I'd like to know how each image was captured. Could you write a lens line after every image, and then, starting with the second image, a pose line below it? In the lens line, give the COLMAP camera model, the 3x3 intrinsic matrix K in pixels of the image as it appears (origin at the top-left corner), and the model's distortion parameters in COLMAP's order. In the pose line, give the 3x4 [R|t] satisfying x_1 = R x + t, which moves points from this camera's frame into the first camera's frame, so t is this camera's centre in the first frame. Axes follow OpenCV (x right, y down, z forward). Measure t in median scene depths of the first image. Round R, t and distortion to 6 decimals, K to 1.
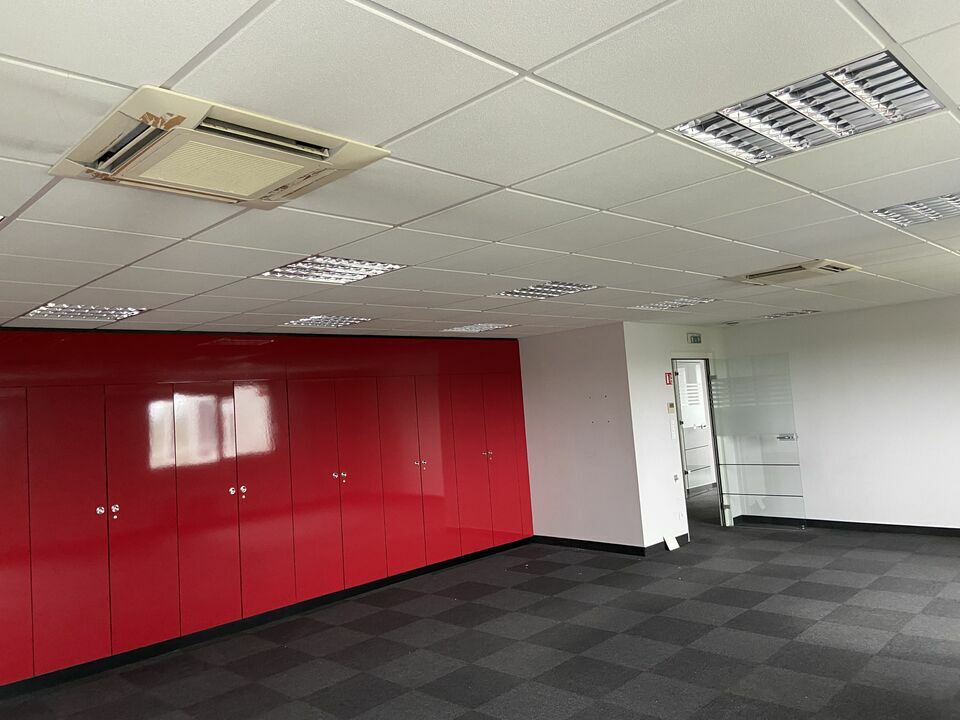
lens RADIAL K [[715.6, 0, 476.9], [0, 715.6, 334.2], [0, 0, 1]] dist [0.116076, -0.128777]
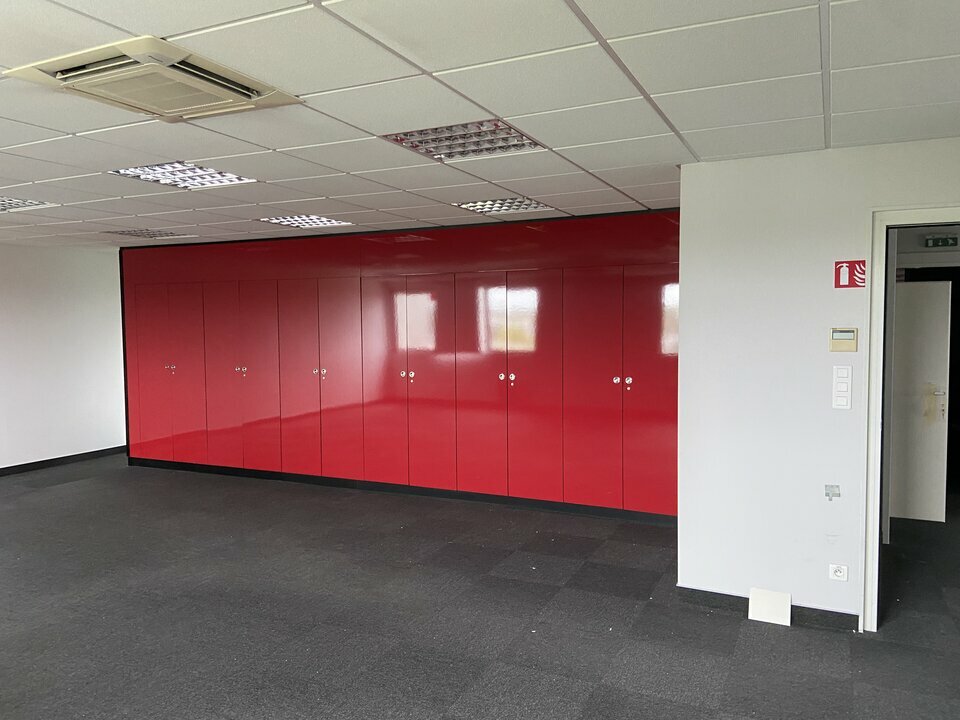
lens RADIAL K [[714.8, 0, 480.0], [0, 714.8, 360.0], [0, 0, 1]] dist [0.082450, -0.126724]
pose [[0.313440, 0.124592, -0.941399, 0.625971], [0.086252, 0.983522, 0.158884, 0.024307], [0.945683, -0.130998, 0.297529, 0.663999]]
